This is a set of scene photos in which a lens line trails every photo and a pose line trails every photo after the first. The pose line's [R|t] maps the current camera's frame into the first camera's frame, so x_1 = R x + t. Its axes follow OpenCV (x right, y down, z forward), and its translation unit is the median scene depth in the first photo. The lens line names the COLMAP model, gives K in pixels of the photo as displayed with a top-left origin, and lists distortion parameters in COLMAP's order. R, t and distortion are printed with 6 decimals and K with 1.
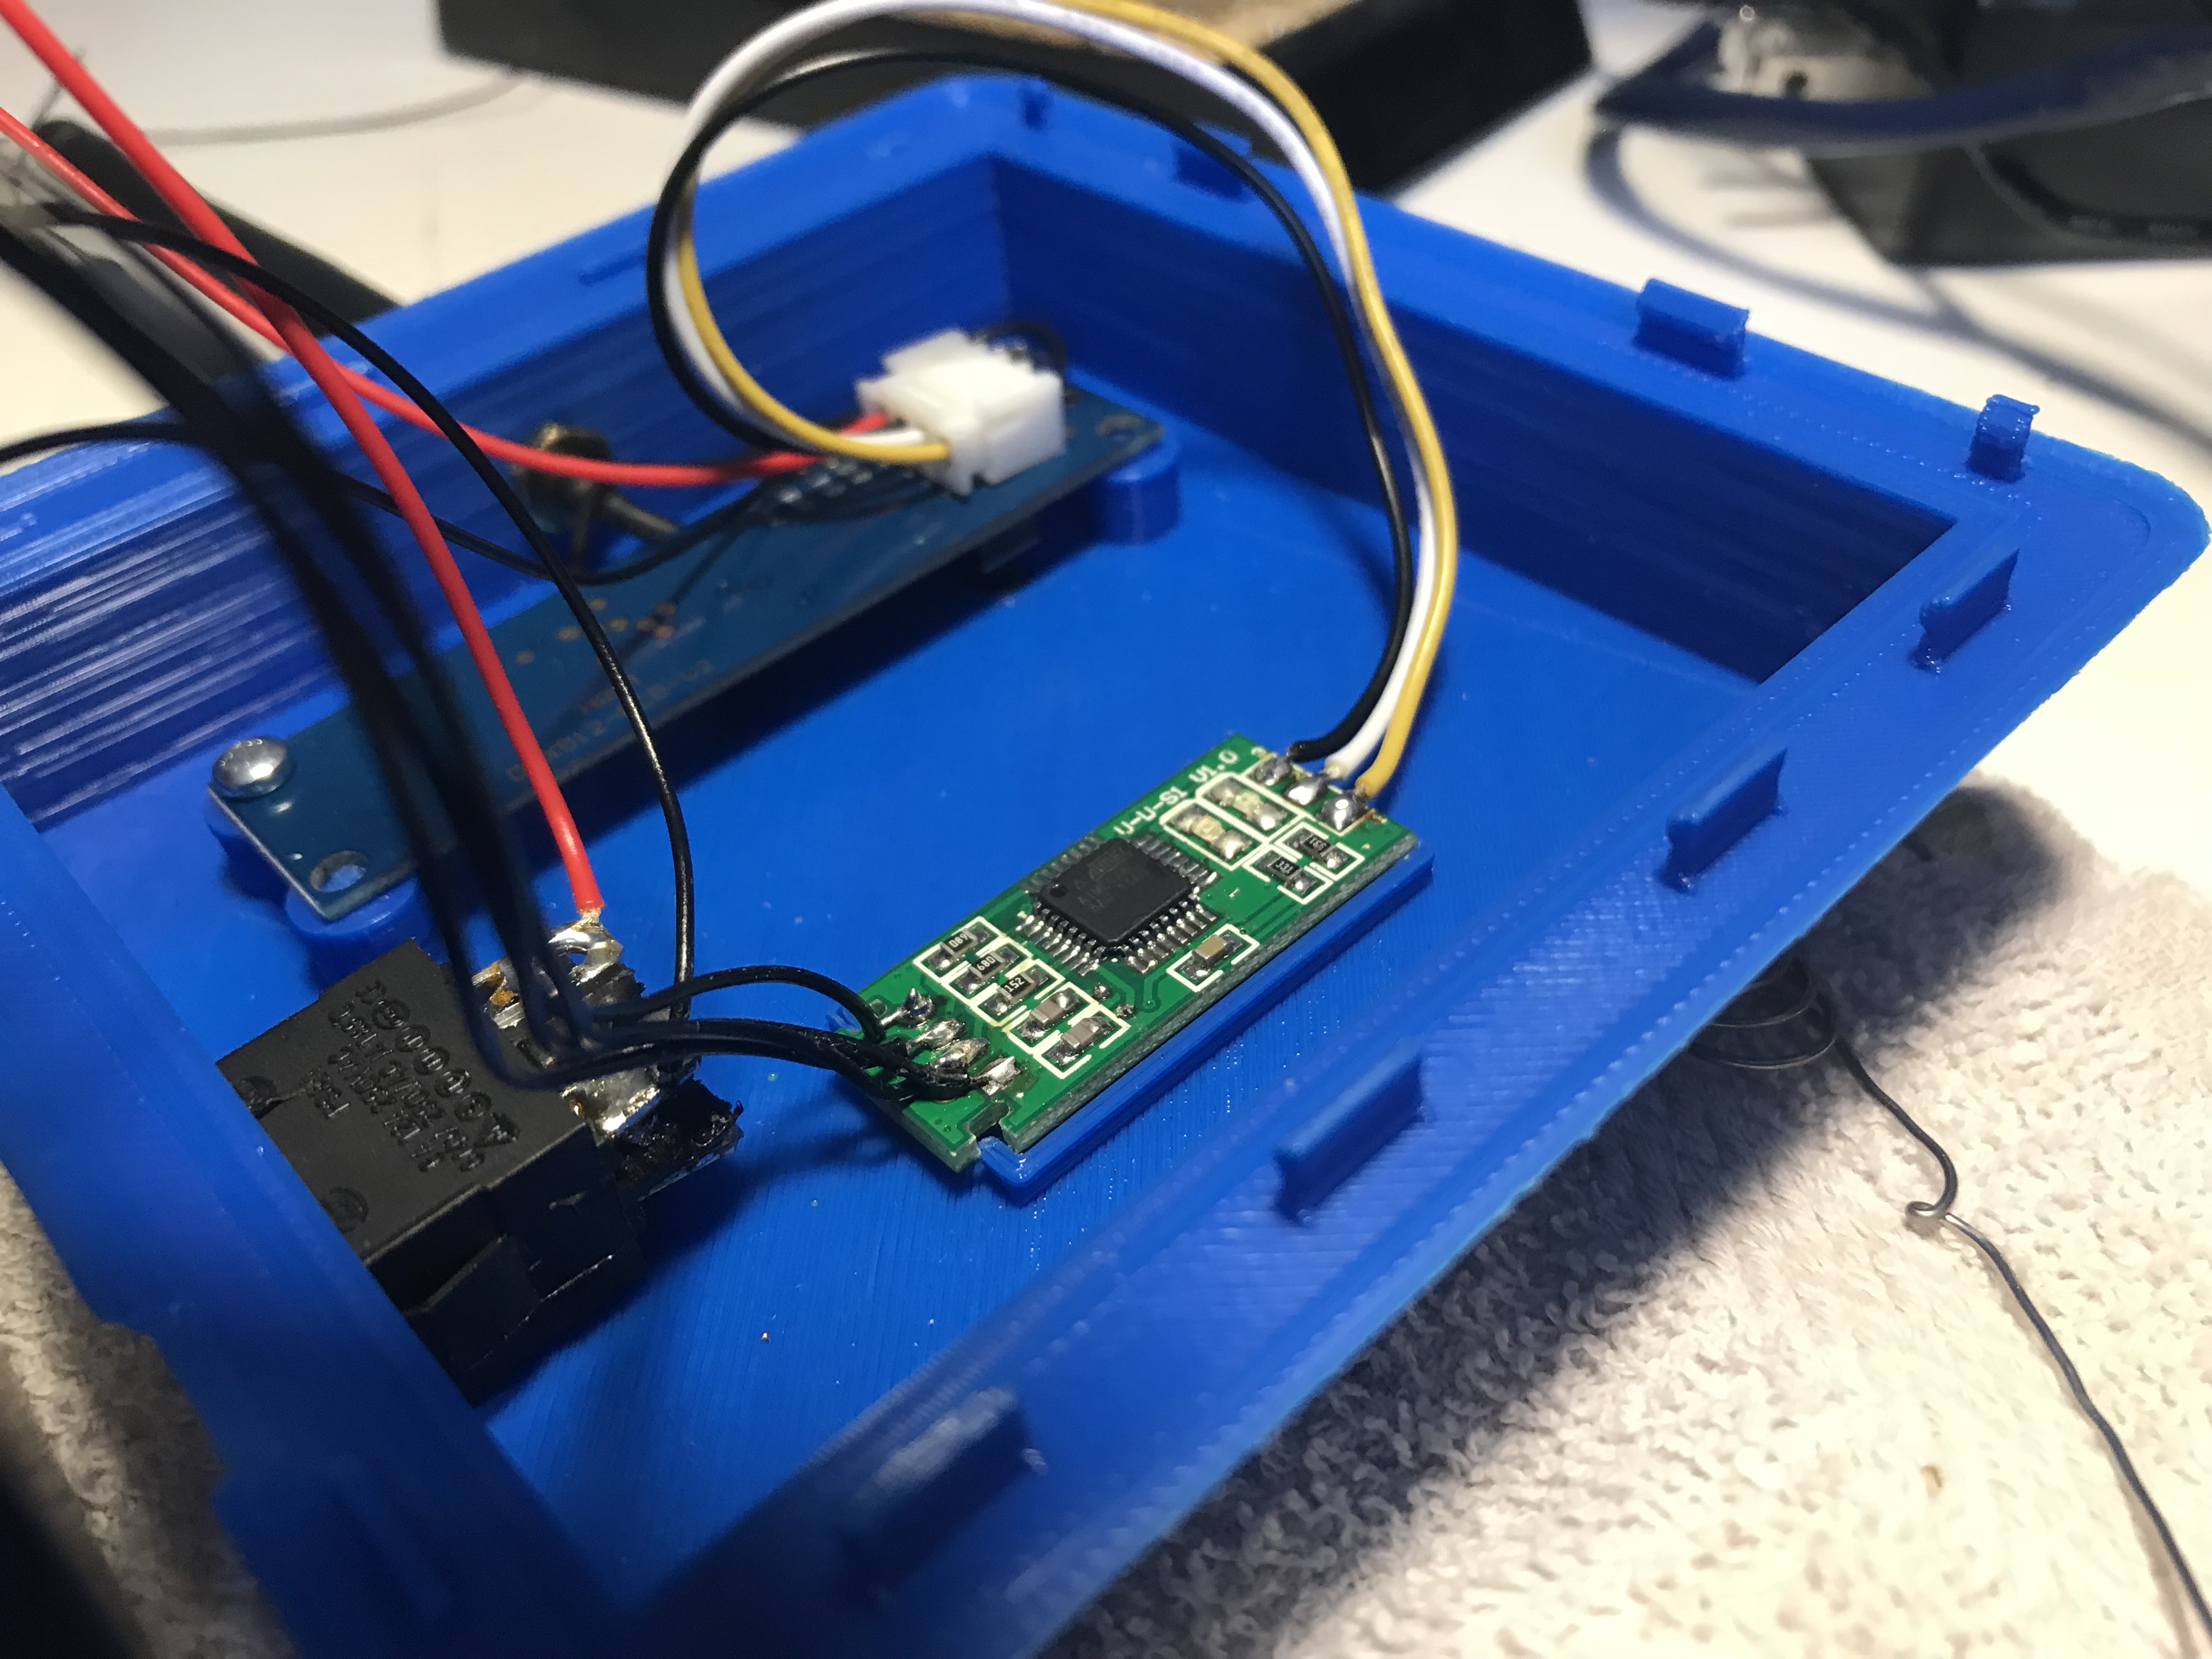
lens RADIAL K [[1934.0, 0, 1106.0], [0, 1934.0, 829.5], [0, 0, 1]] dist [-0.000074, -0.008540]
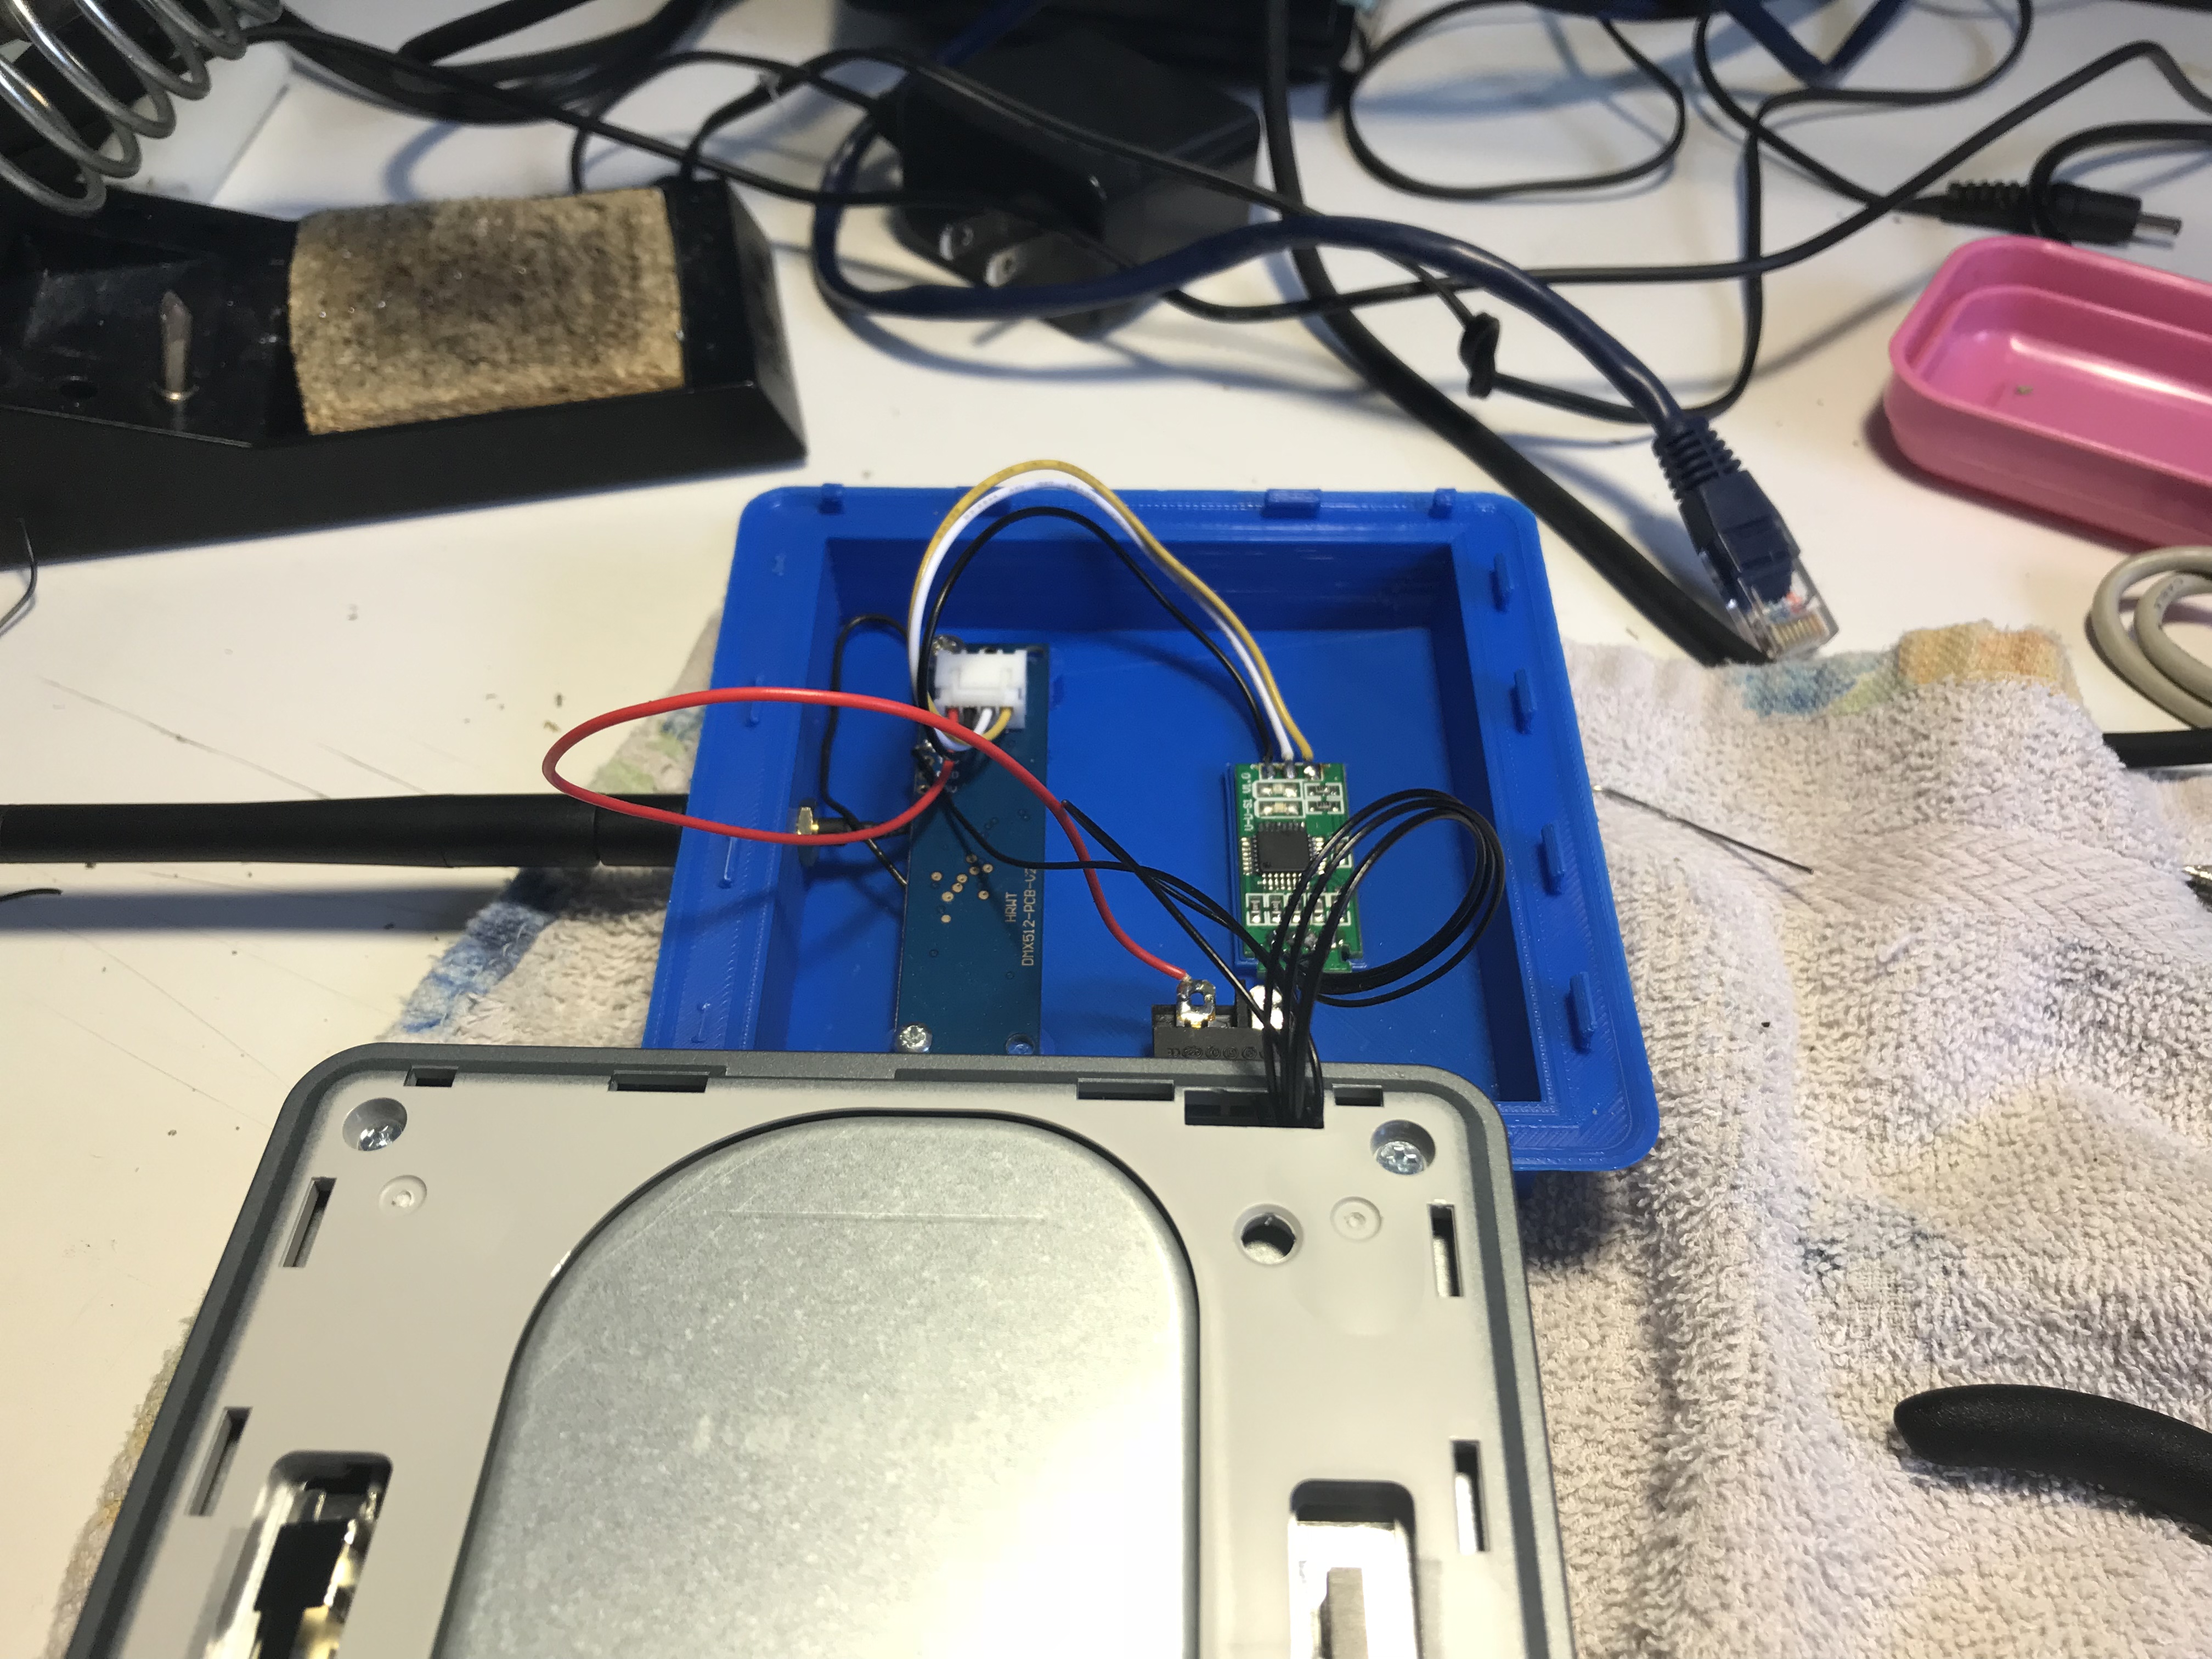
lens RADIAL K [[1934.0, 0, 1106.0], [0, 1934.0, 829.5], [0, 0, 1]] dist [-0.000074, -0.008540]
pose [[0.689294, -0.512579, 0.511993, -1.191996], [0.450433, 0.856719, 0.251283, -0.605565], [-0.567436, 0.057410, 0.821413, -0.680540]]
